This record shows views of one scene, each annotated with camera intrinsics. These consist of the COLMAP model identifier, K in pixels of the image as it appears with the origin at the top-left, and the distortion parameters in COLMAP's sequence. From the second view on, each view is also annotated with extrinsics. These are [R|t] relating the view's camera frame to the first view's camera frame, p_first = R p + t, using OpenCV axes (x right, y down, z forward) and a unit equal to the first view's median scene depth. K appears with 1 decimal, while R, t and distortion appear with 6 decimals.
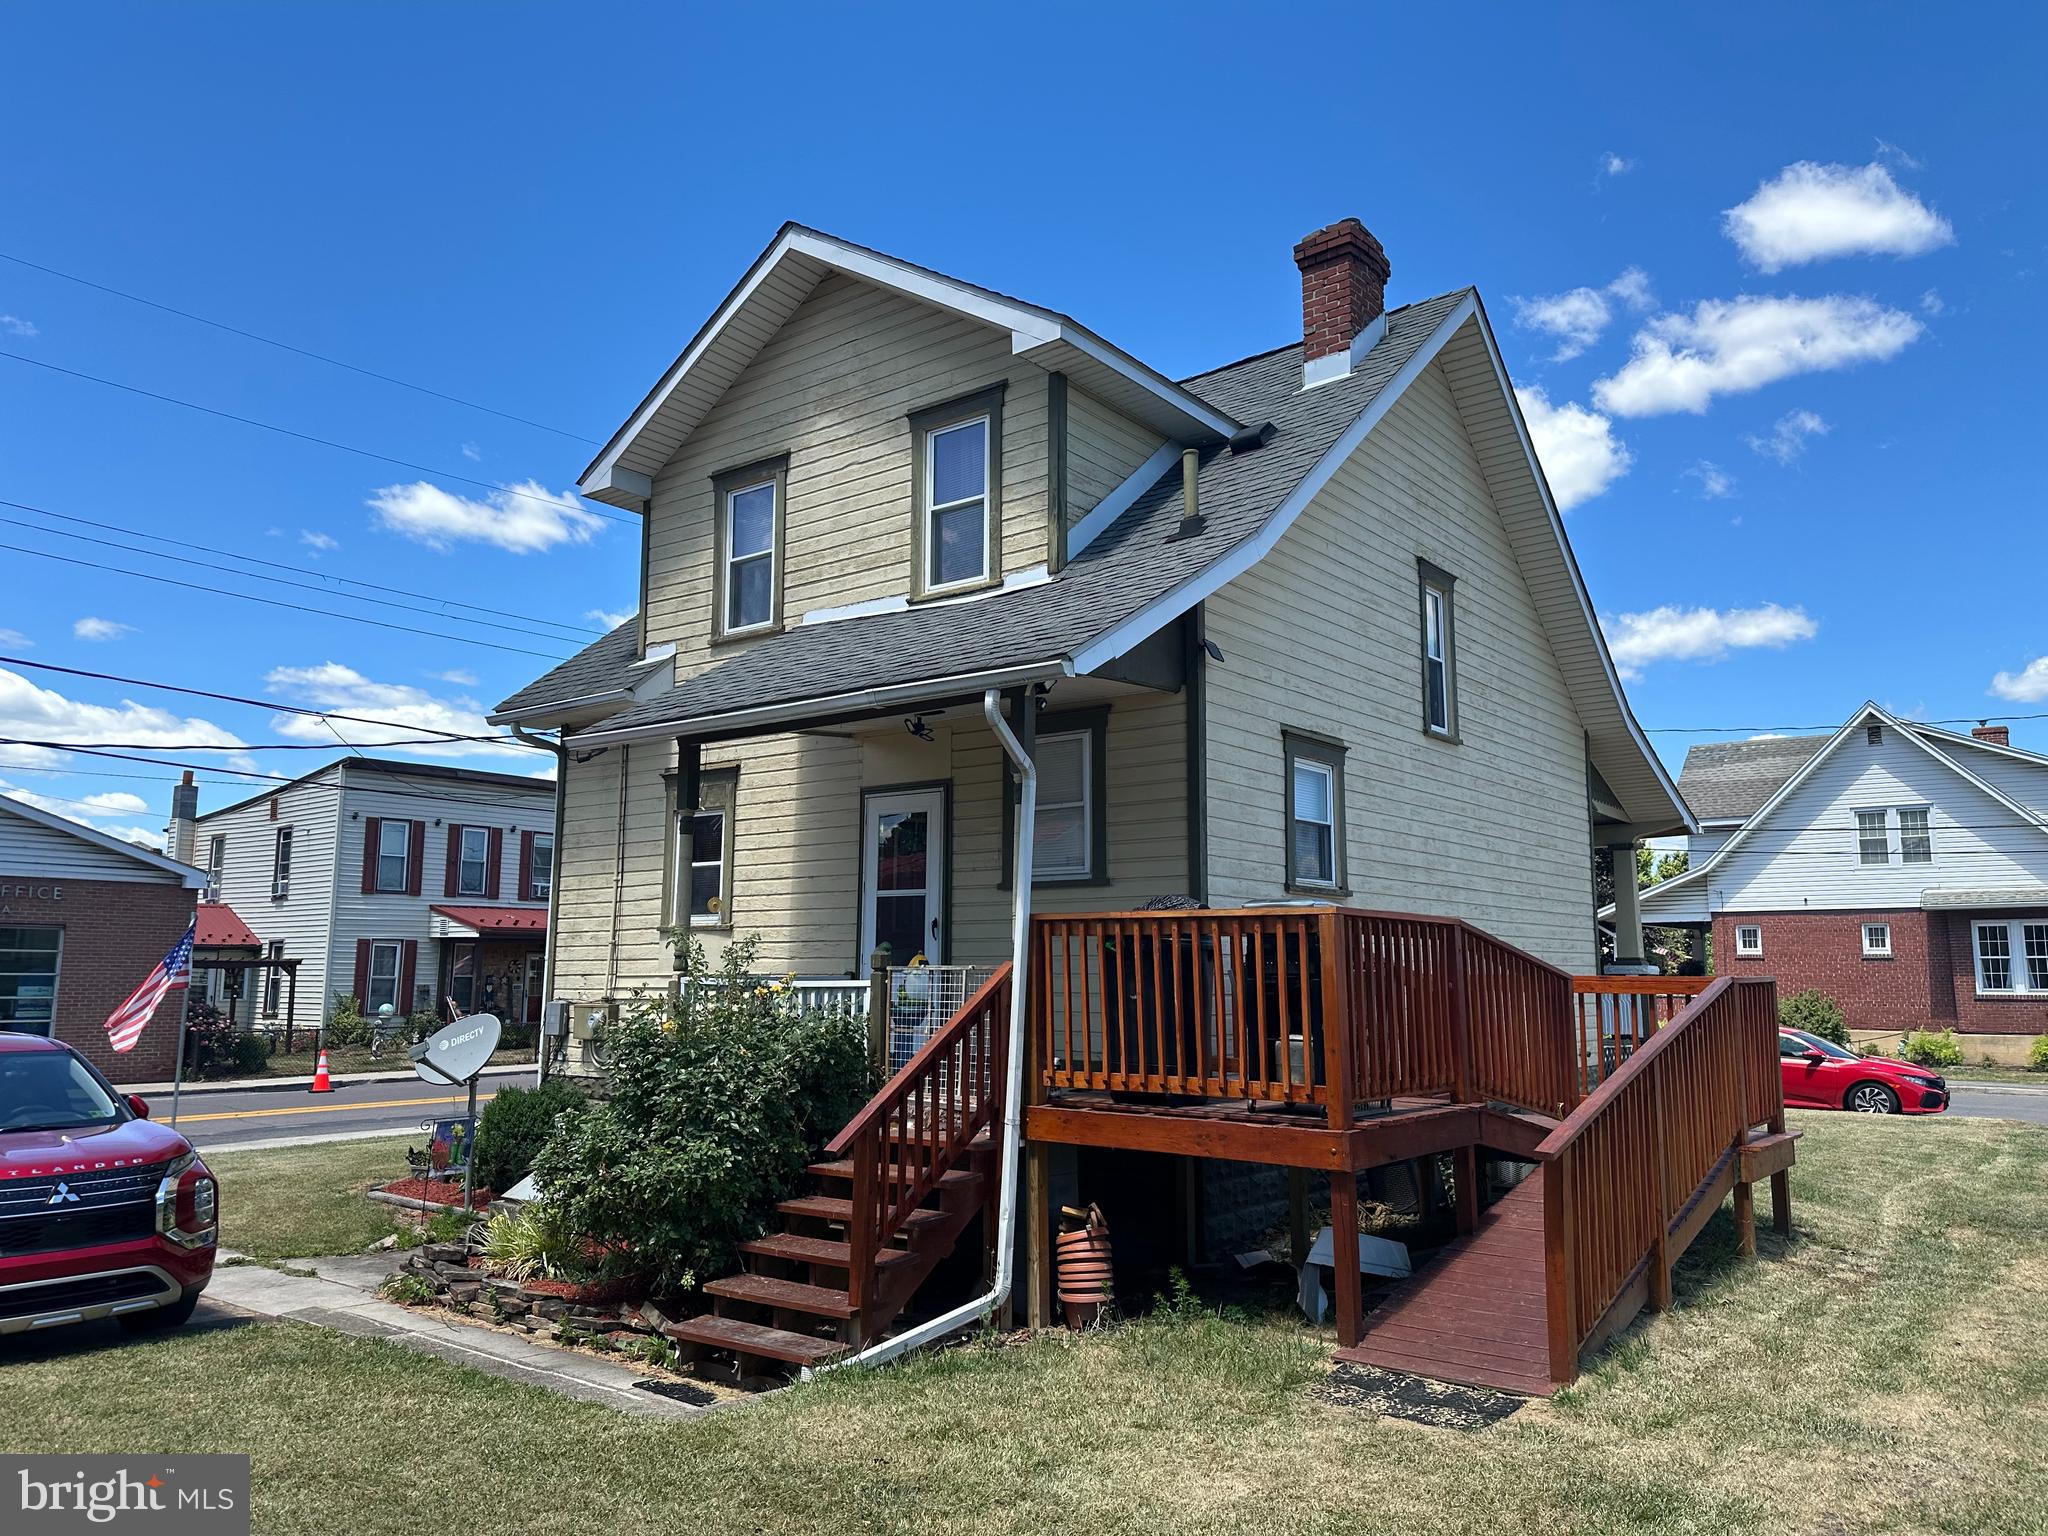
lens RADIAL K [[1427.6, 0, 1020.4], [0, 1427.6, 762.9], [0, 0, 1]] dist [0.083394, 0.002040]
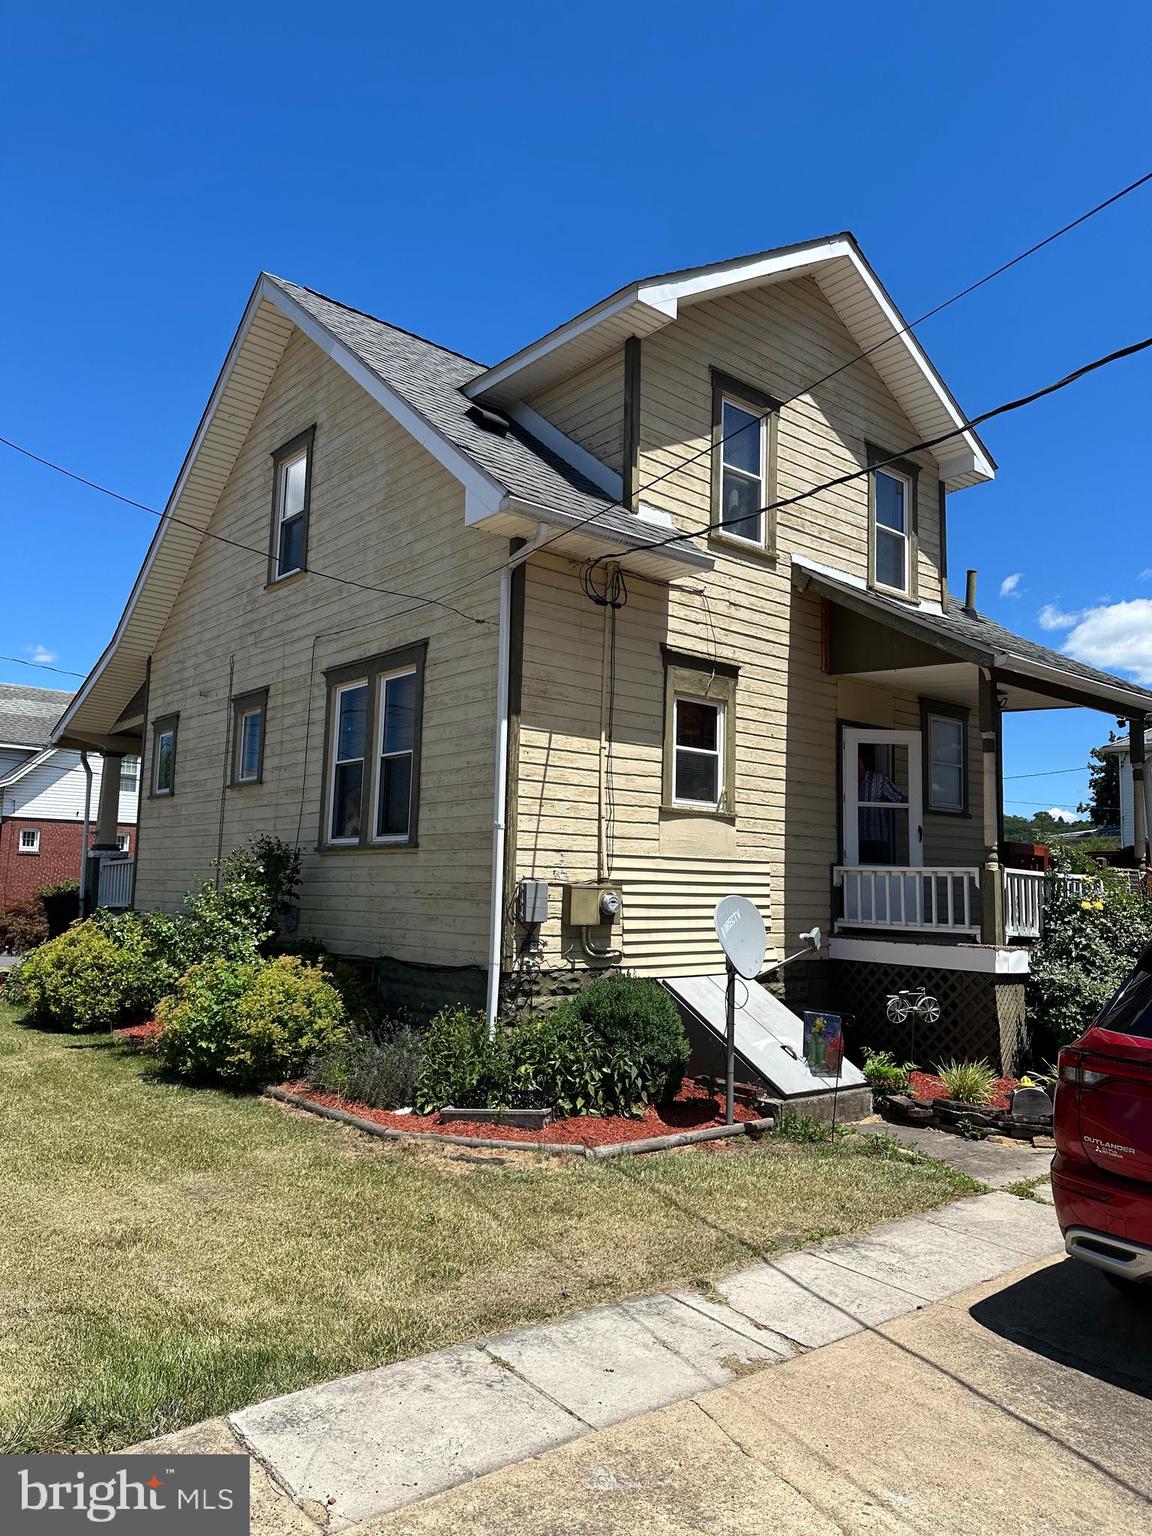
lens RADIAL K [[1070.7, 0, 572.4], [0, 1070.7, 770.5], [0, 0, 1]] dist [0.083394, 0.002040]
pose [[0.210164, 0.109965, 0.971462, -0.995813], [-0.163746, 0.983577, -0.075912, 0.159852], [-0.963856, -0.143119, 0.224719, 0.932608]]
